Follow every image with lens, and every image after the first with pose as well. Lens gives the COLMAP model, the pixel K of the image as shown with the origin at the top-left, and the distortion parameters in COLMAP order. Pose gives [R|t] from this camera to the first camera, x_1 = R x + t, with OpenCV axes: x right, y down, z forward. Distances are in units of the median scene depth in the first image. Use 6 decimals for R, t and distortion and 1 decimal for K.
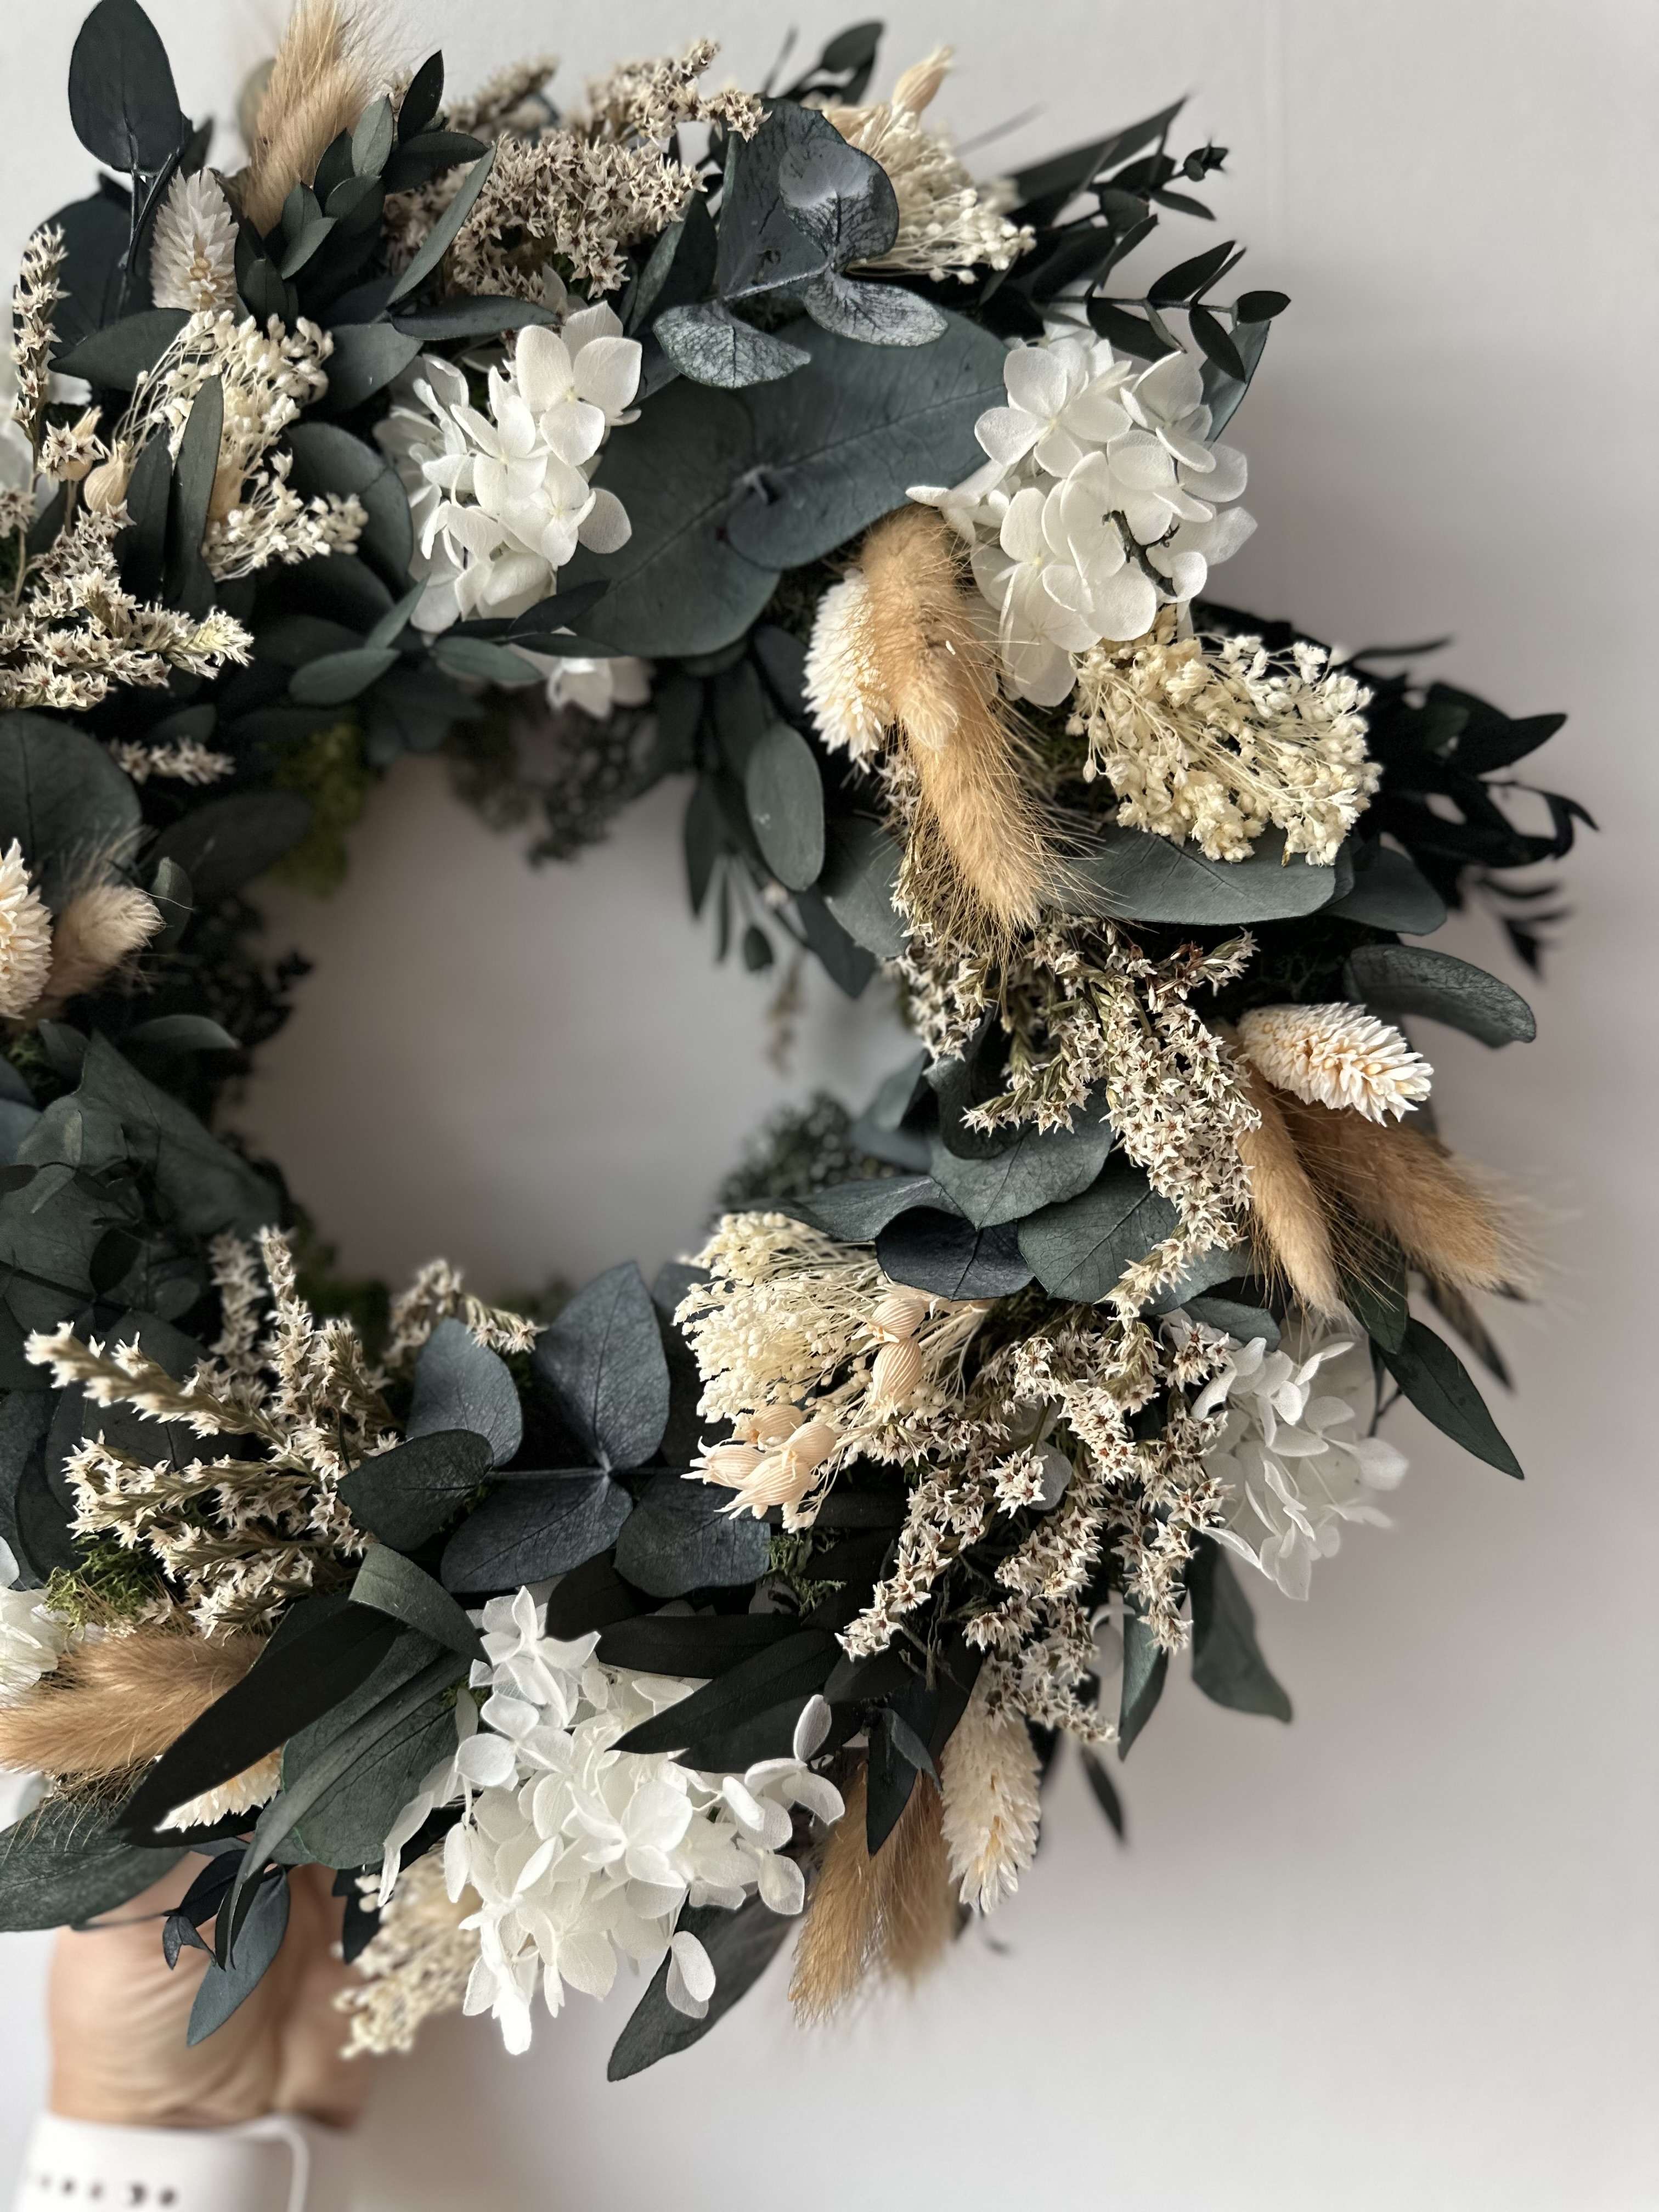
lens RADIAL K [[1568.7, 0, 829.5], [0, 1568.7, 1106.0], [0, 0, 1]] dist [0.126714, -0.313326]
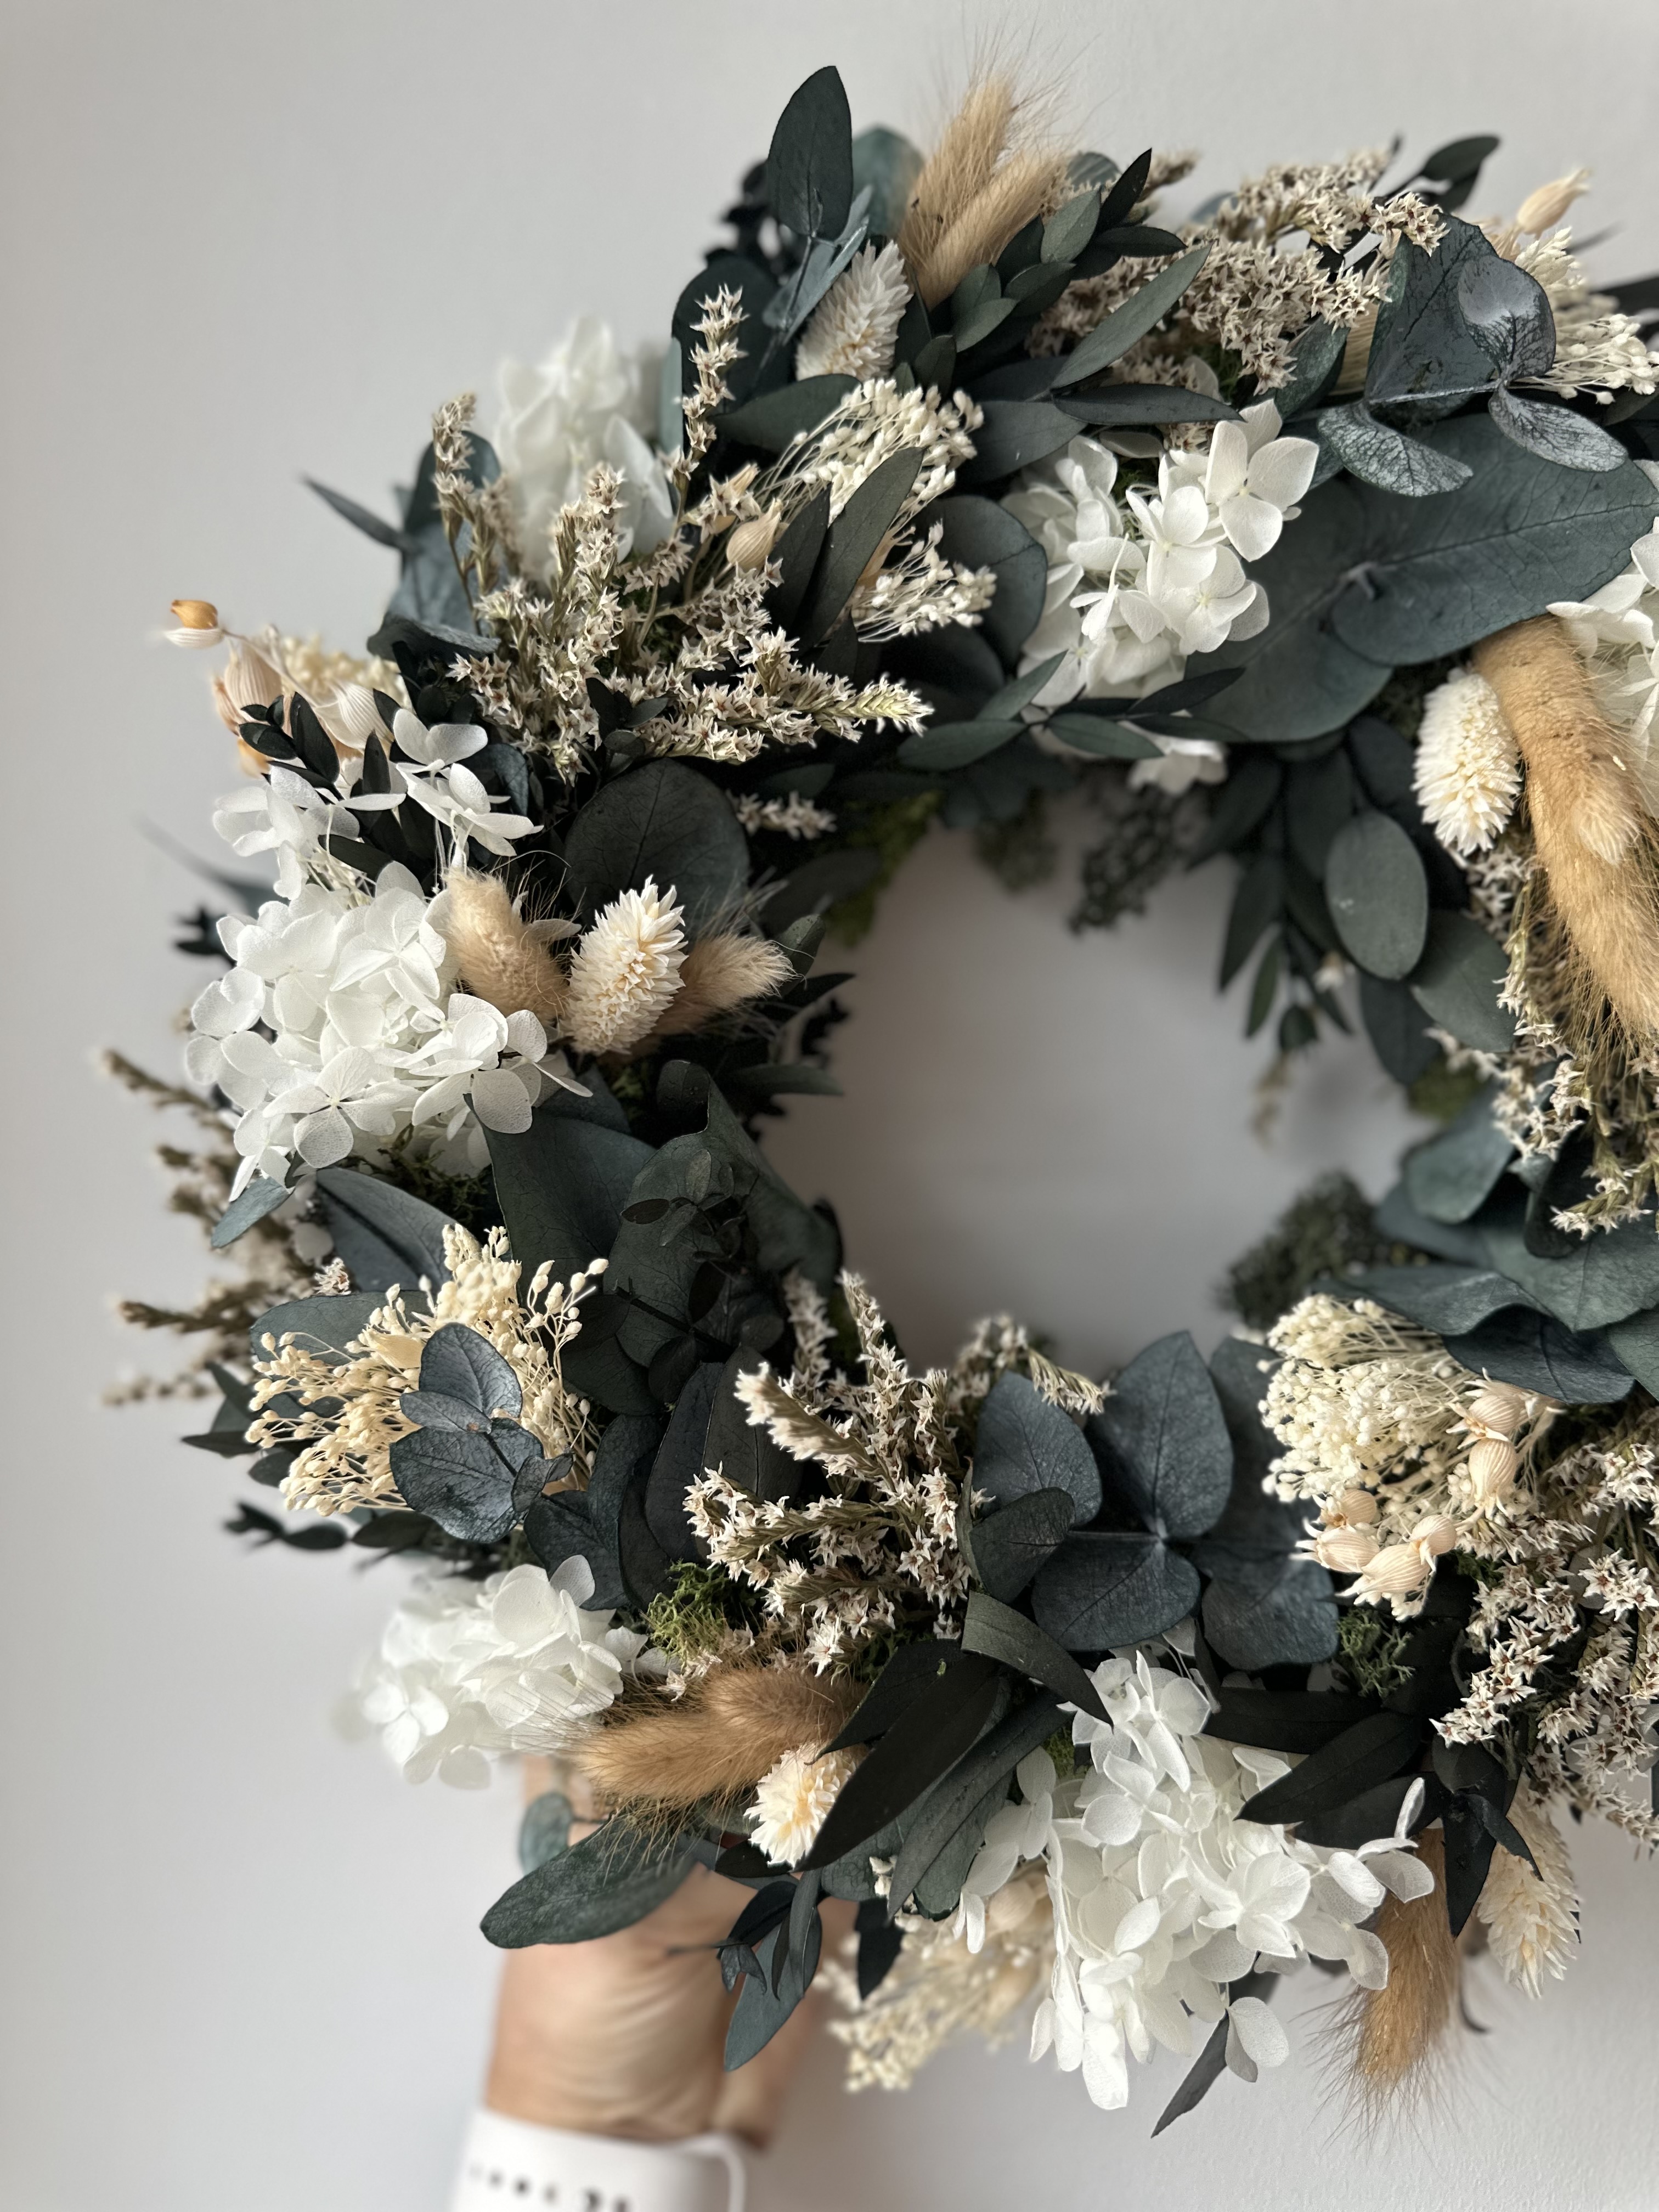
lens RADIAL K [[1568.7, 0, 829.5], [0, 1568.7, 1106.0], [0, 0, 1]] dist [0.126714, -0.313326]
pose [[0.997076, 0.072407, -0.024414, -0.359411], [-0.072643, 0.997318, -0.008925, -0.021421], [0.023702, 0.010672, 0.999662, -0.026631]]
